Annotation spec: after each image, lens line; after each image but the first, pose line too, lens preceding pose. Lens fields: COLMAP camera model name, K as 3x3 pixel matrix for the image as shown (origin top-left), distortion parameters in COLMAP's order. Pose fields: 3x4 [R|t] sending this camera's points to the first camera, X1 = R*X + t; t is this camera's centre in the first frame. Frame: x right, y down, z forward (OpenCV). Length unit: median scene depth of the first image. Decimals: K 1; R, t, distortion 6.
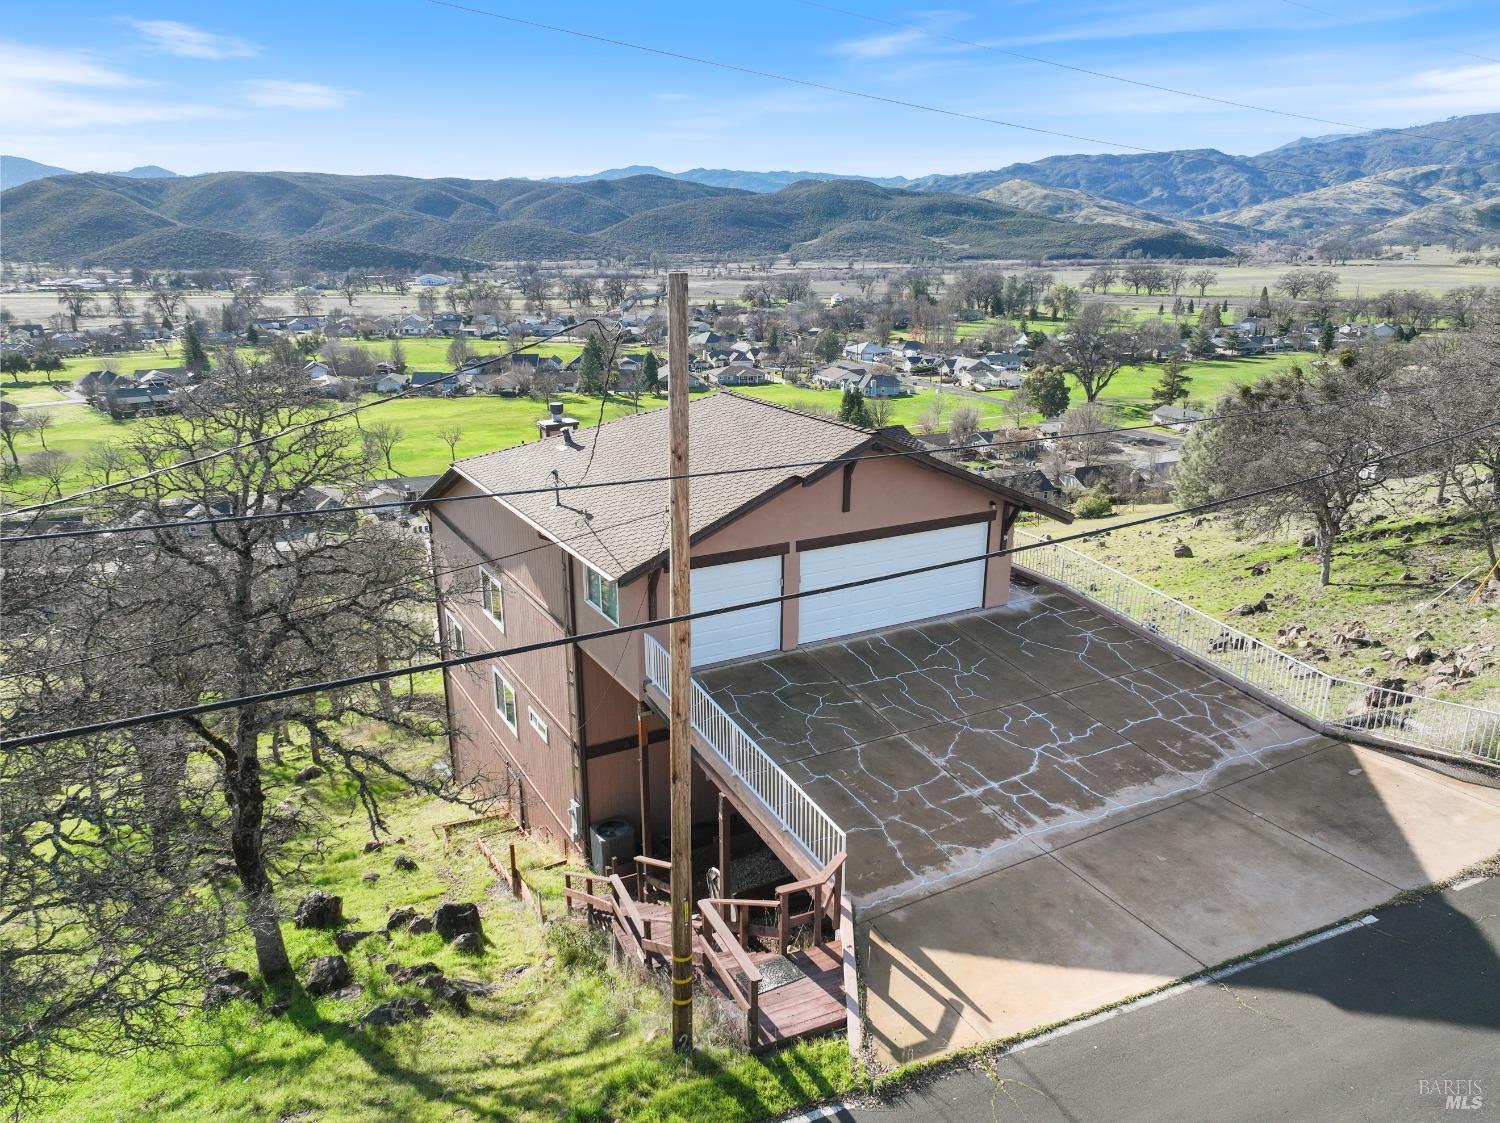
lens RADIAL K [[1053.2, 0, 752.0], [0, 1053.2, 562.2], [0, 0, 1]] dist [-0.002534, 0.019125]
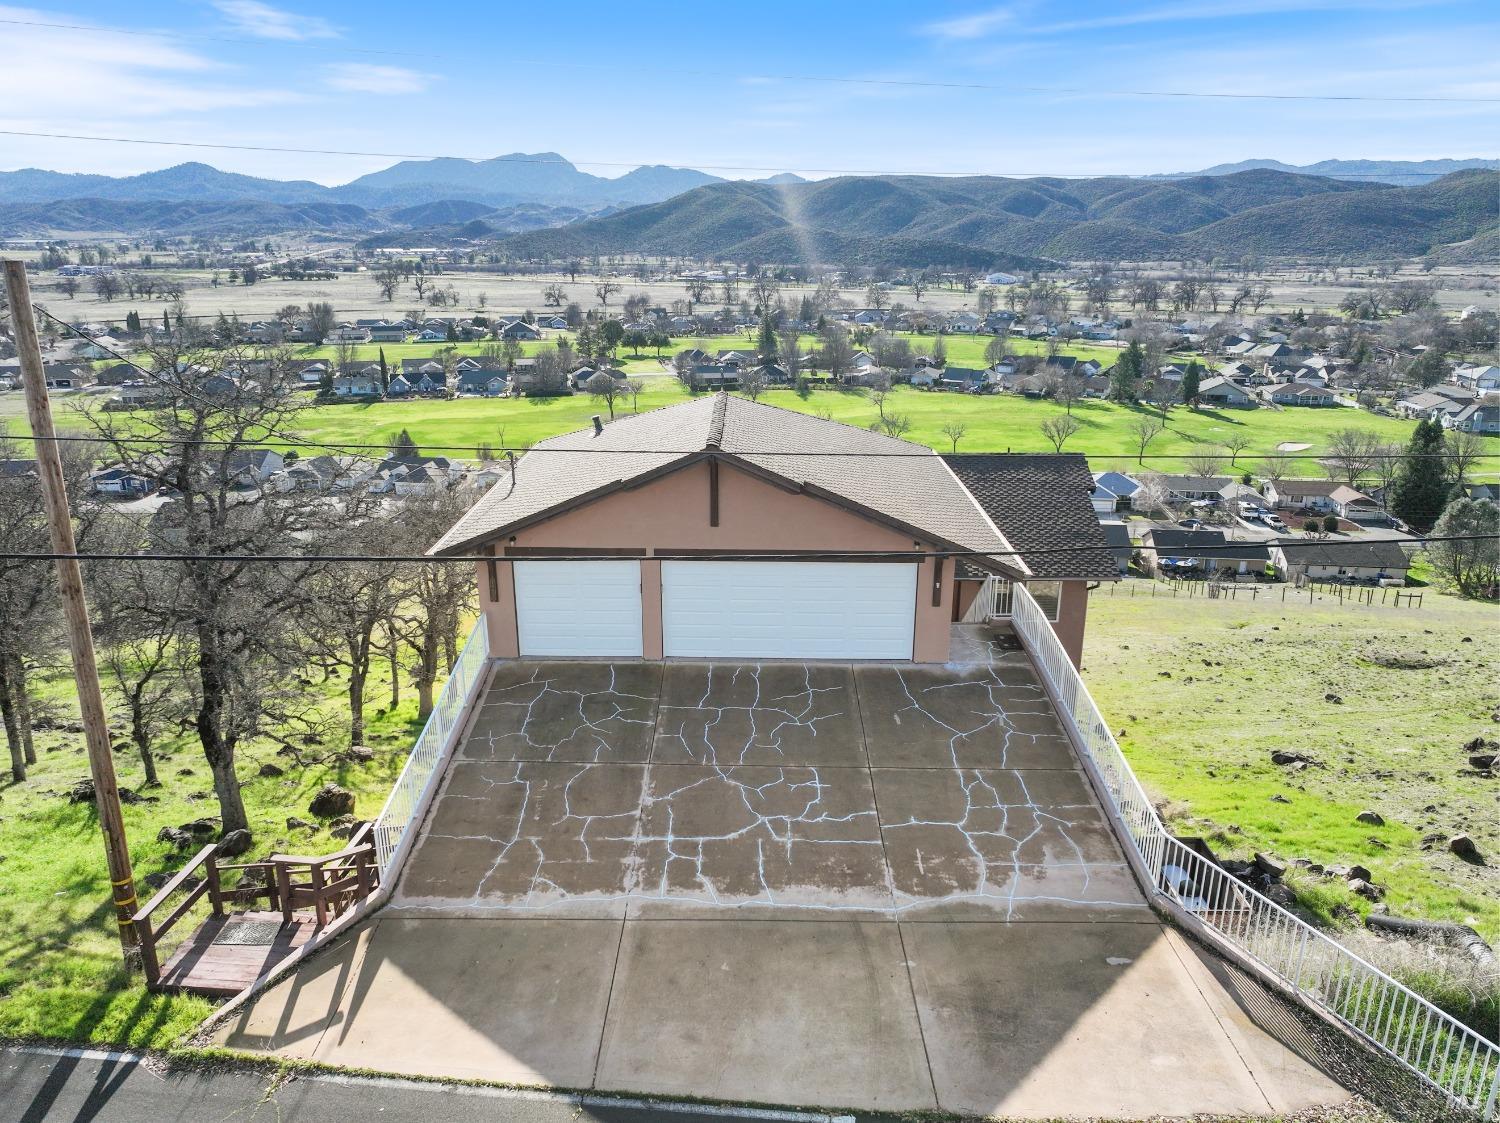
lens RADIAL K [[1053.2, 0, 752.0], [0, 1053.2, 562.2], [0, 0, 1]] dist [-0.002534, 0.019125]
pose [[0.866901, 0.152371, -0.474621, 0.024211], [-0.152173, 0.987580, 0.039104, -0.002469], [0.474684, 0.038325, 0.879321, 0.008020]]
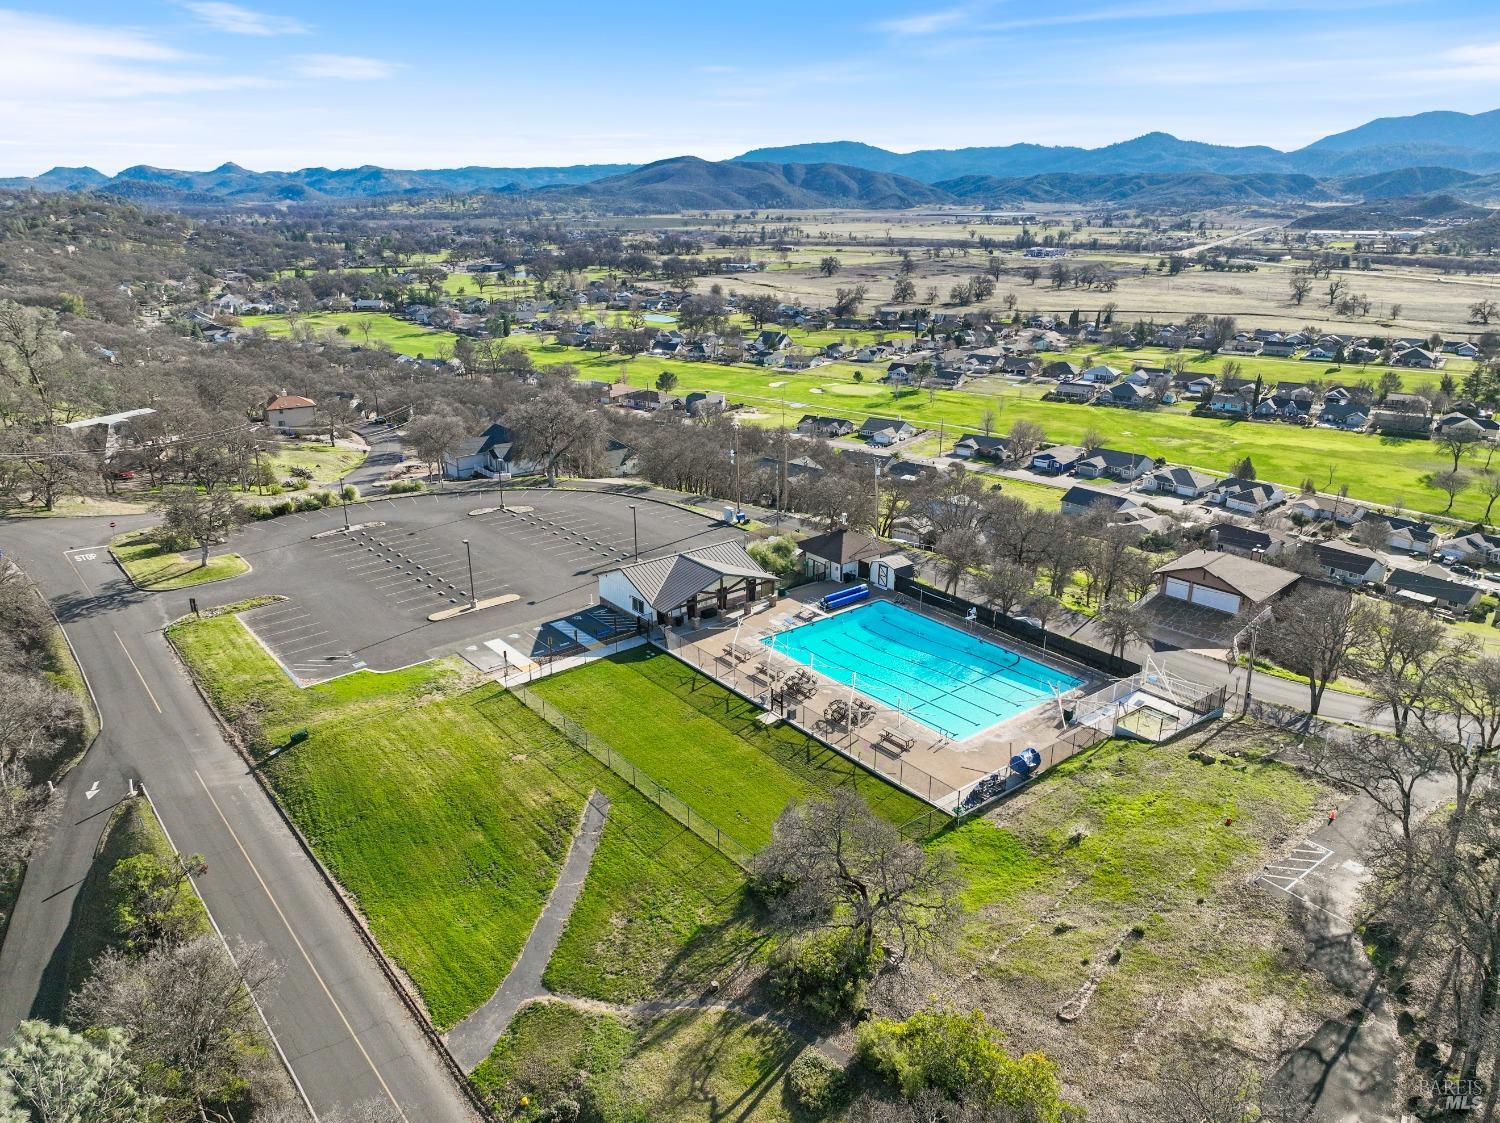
lens RADIAL K [[1053.2, 0, 752.0], [0, 1053.2, 562.2], [0, 0, 1]] dist [-0.002534, 0.019125]
pose [[0.244530, 0.323661, -0.914029, 0.182461], [-0.293408, 0.923153, 0.248396, -0.032768], [0.924184, 0.207443, 0.320704, -0.117706]]
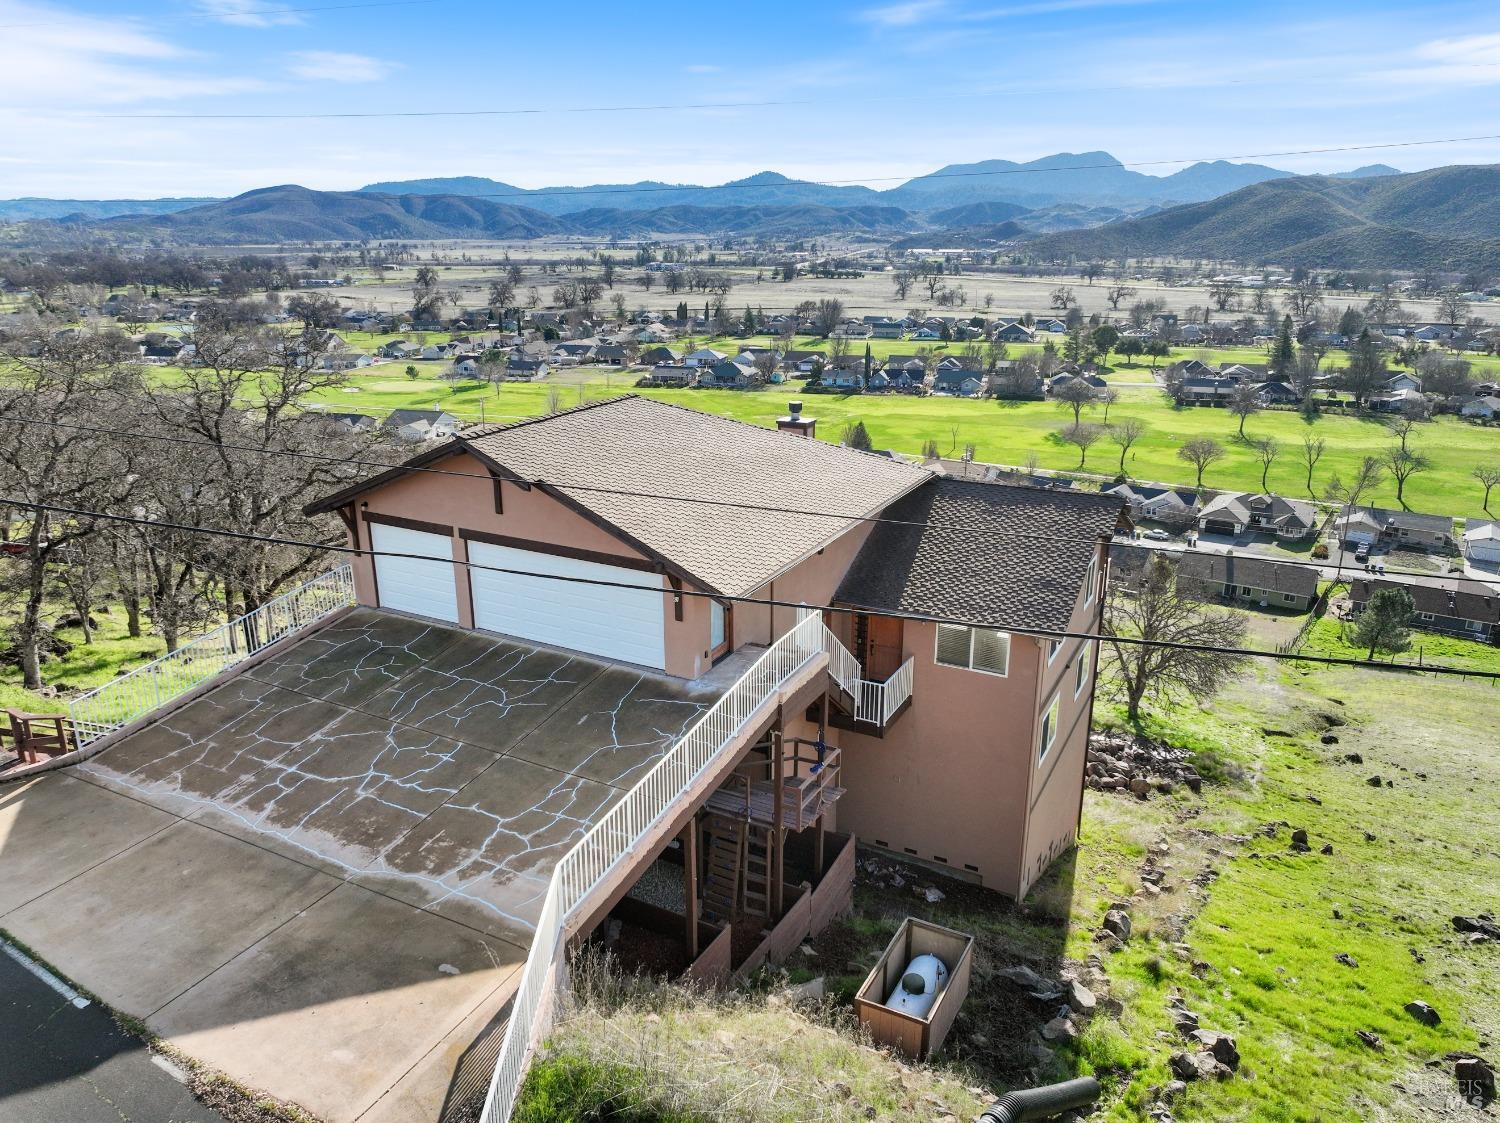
lens RADIAL K [[1053.2, 0, 752.0], [0, 1053.2, 562.2], [0, 0, 1]] dist [-0.002534, 0.019125]
pose [[0.542308, 0.253860, -0.800910, 0.044675], [-0.253519, 0.958271, 0.132076, -0.008494], [0.801018, 0.131420, 0.584037, 0.025714]]
